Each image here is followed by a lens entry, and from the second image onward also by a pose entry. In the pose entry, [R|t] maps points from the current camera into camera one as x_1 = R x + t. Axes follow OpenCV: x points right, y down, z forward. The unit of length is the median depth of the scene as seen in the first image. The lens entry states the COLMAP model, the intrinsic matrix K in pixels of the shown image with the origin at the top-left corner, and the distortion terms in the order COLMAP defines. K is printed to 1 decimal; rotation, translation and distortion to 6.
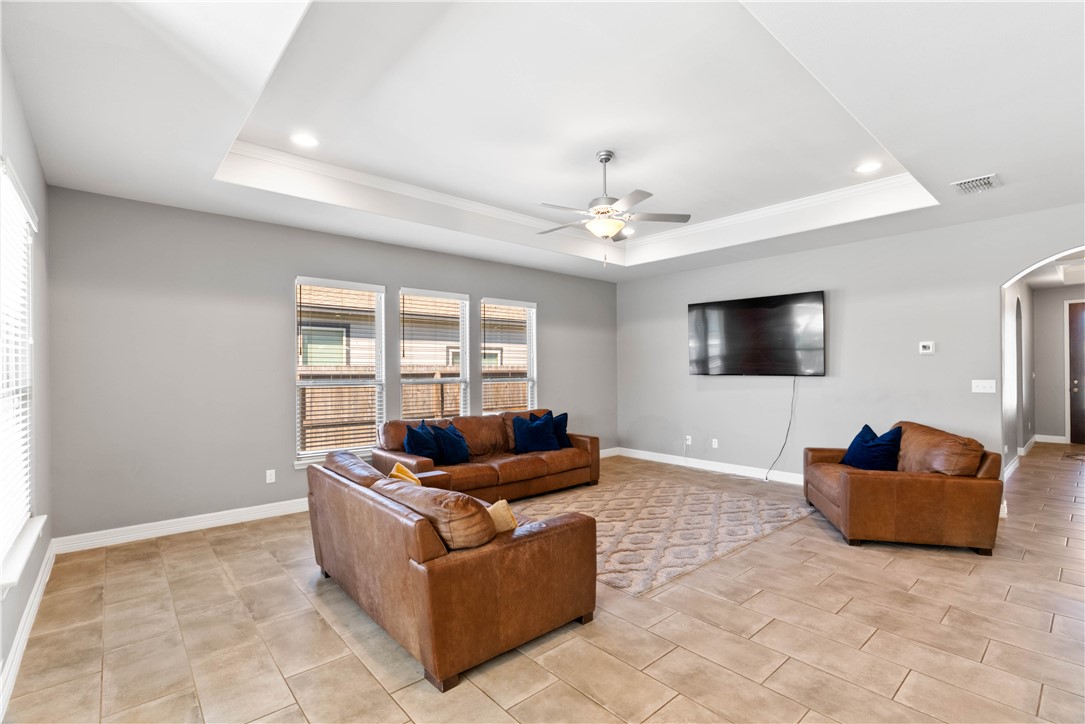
lens RADIAL K [[496.5, 0, 542.5], [0, 496.5, 362.0], [0, 0, 1]] dist [-0.000652, 0.000262]
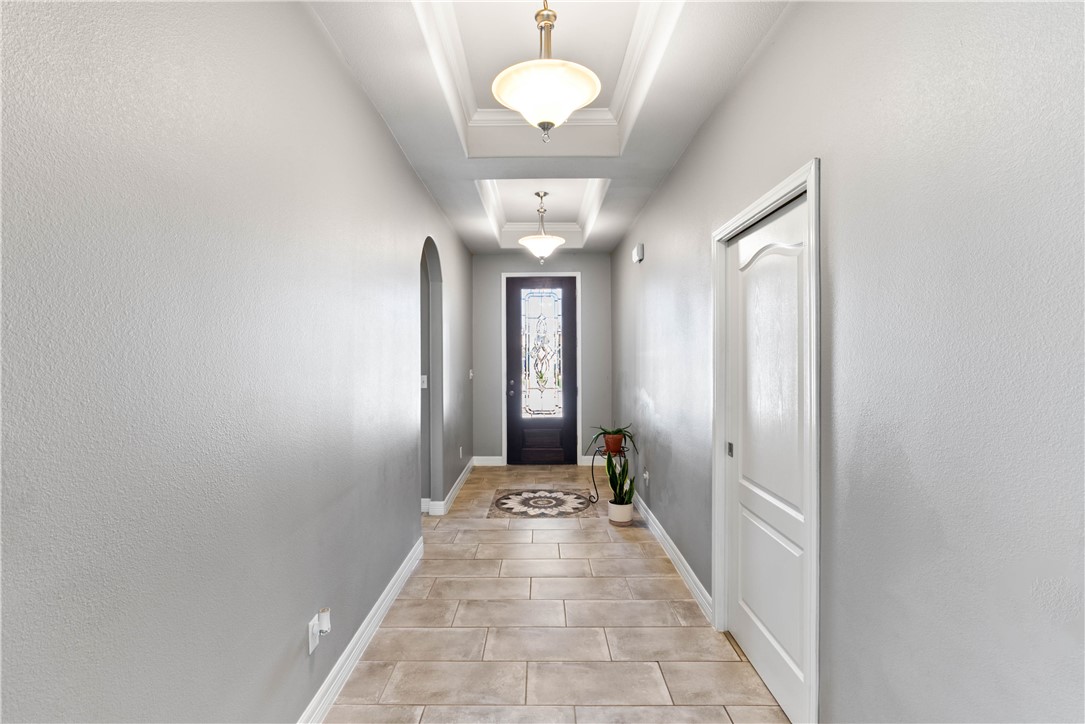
lens RADIAL K [[488.1, 0, 542.5], [0, 488.1, 362.0], [0, 0, 1]] dist [-0.009013, 0.000233]
pose [[0.663902, -0.005790, 0.747797, 0.553154], [-0.005690, 0.999902, 0.012794, -0.000472], [-0.747798, -0.012749, 0.663804, 0.475999]]
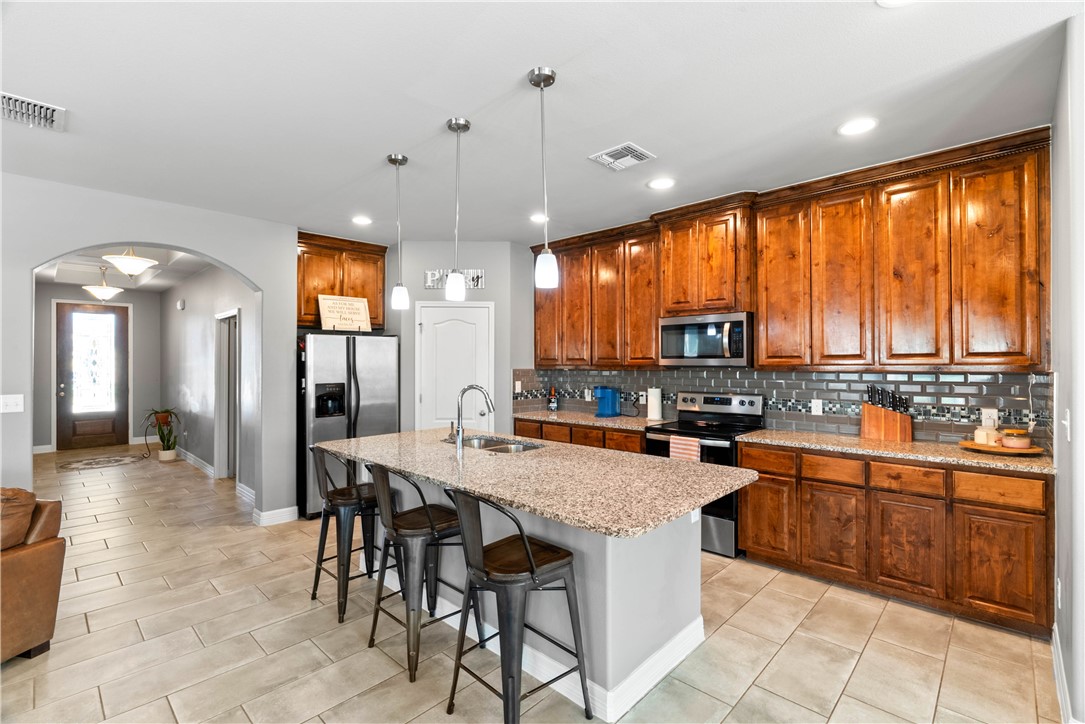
lens RADIAL K [[488.1, 0, 542.5], [0, 488.1, 362.0], [0, 0, 1]] dist [-0.009013, 0.000233]
pose [[-0.084214, 0.005432, 0.996433, 0.072934], [-0.010104, 0.999929, -0.006305, -0.008382], [-0.996396, -0.010599, -0.084154, 0.162506]]
